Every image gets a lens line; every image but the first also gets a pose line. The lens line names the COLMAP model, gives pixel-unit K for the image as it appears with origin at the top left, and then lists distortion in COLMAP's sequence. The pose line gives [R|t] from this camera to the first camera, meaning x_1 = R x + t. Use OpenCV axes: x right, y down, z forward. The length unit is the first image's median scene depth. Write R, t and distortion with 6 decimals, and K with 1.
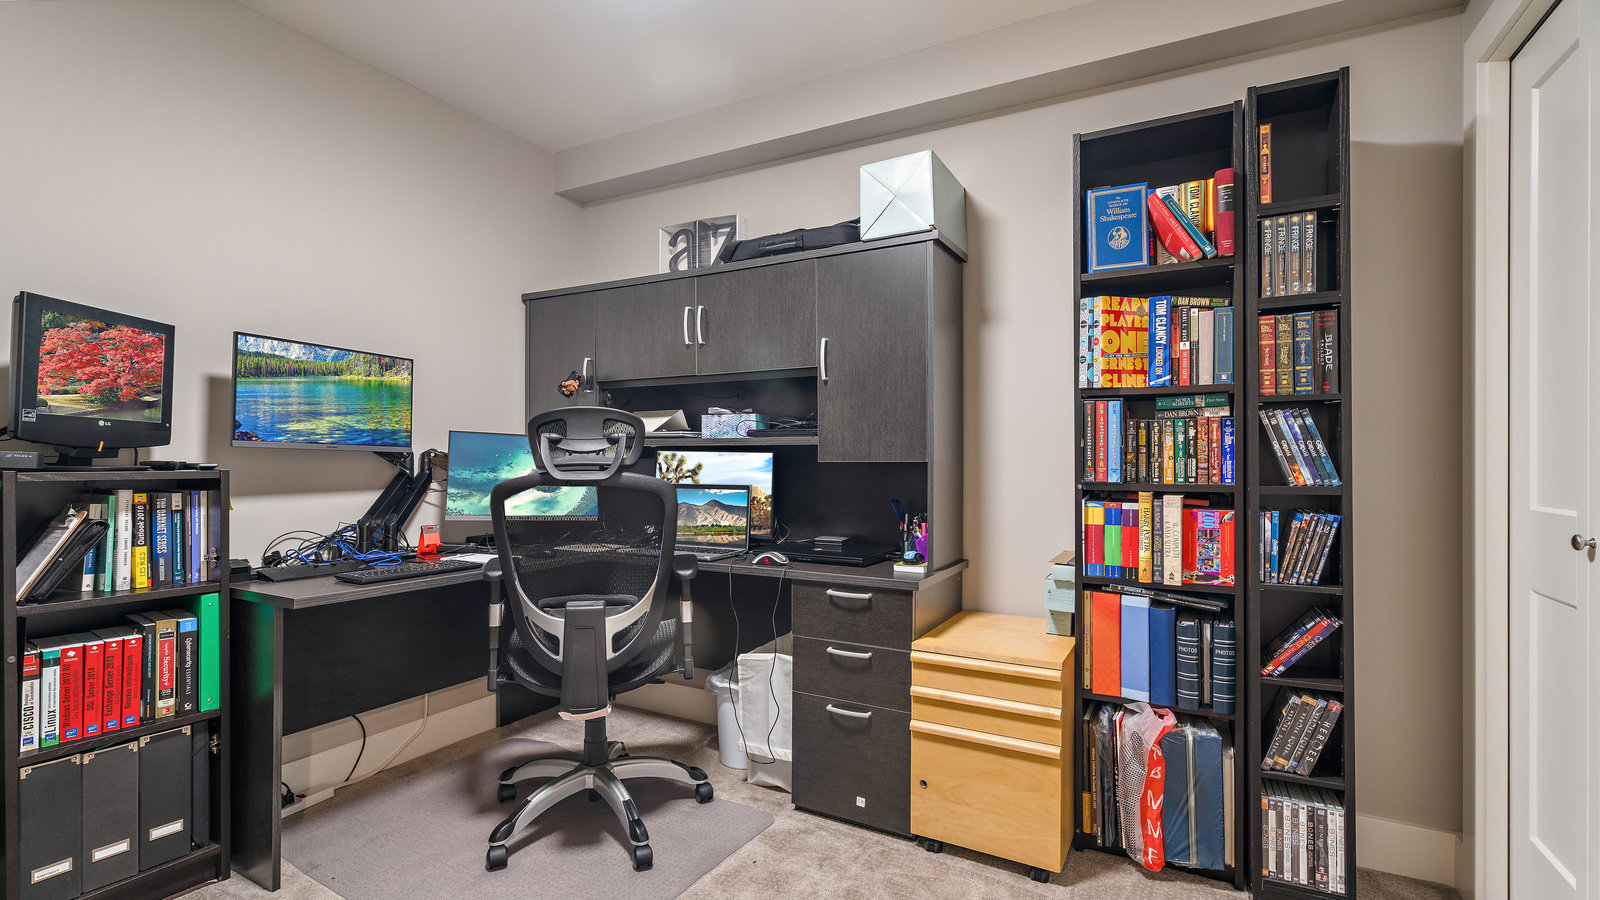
lens RADIAL K [[726.2, 0, 798.3], [0, 726.2, 452.6], [0, 0, 1]] dist [0.003761, 0.000526]
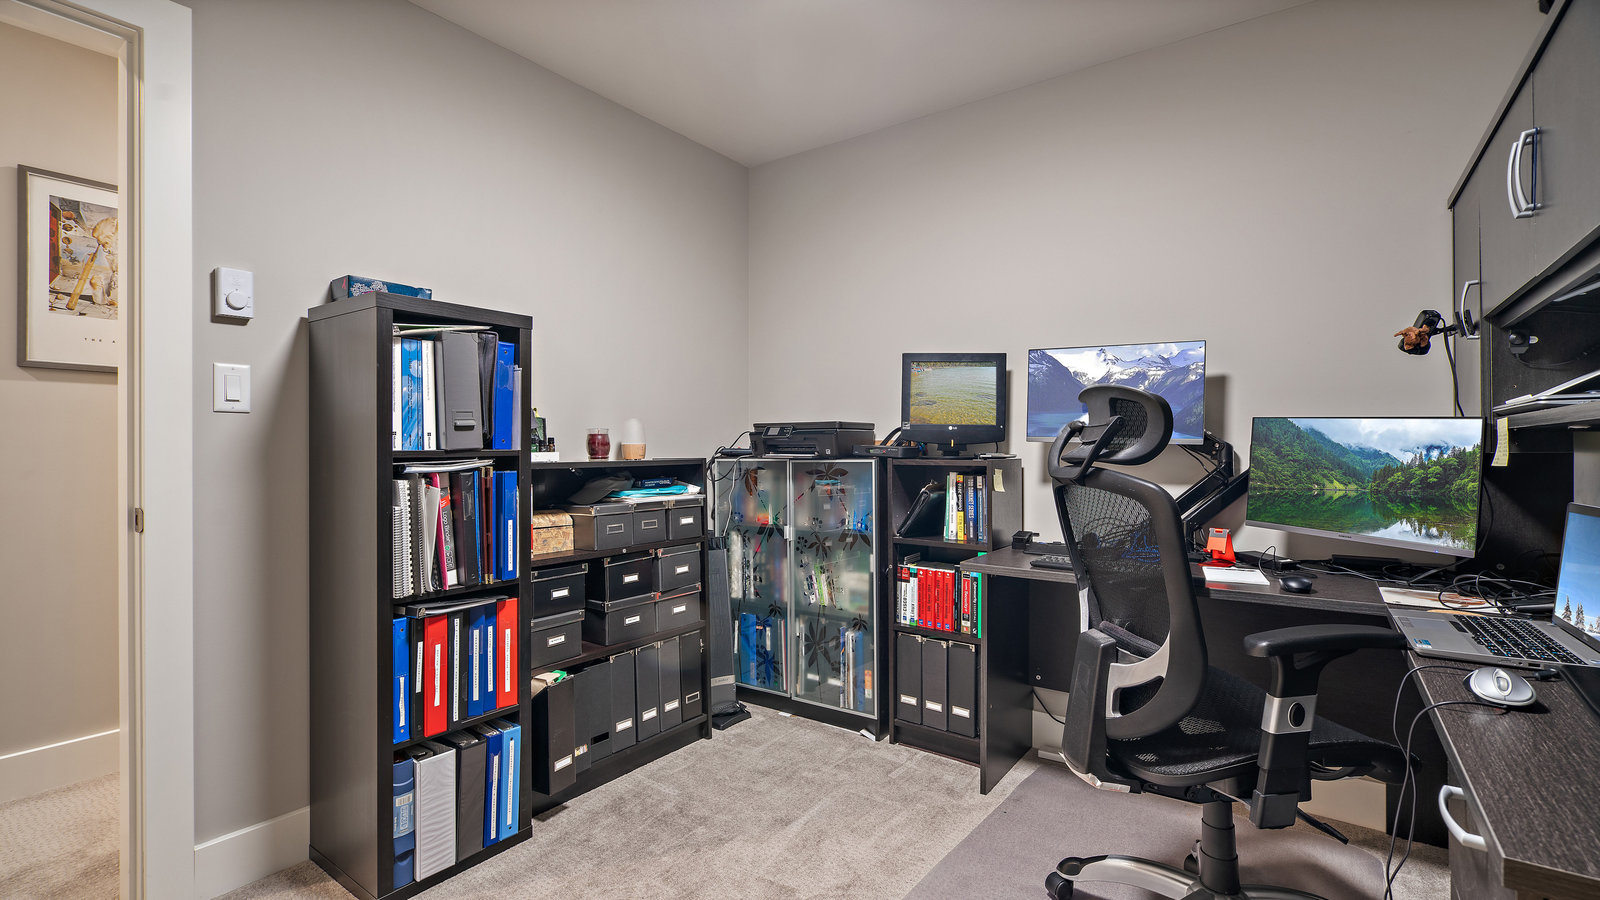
lens RADIAL K [[726.2, 0, 799.0], [0, 726.2, 448.9], [0, 0, 1]] dist [0.003761, 0.000526]
pose [[-0.117239, -0.005712, -0.993087, 0.586753], [0.005630, 0.999964, -0.006416, 0.011392], [0.993088, -0.006343, -0.117203, 0.862225]]
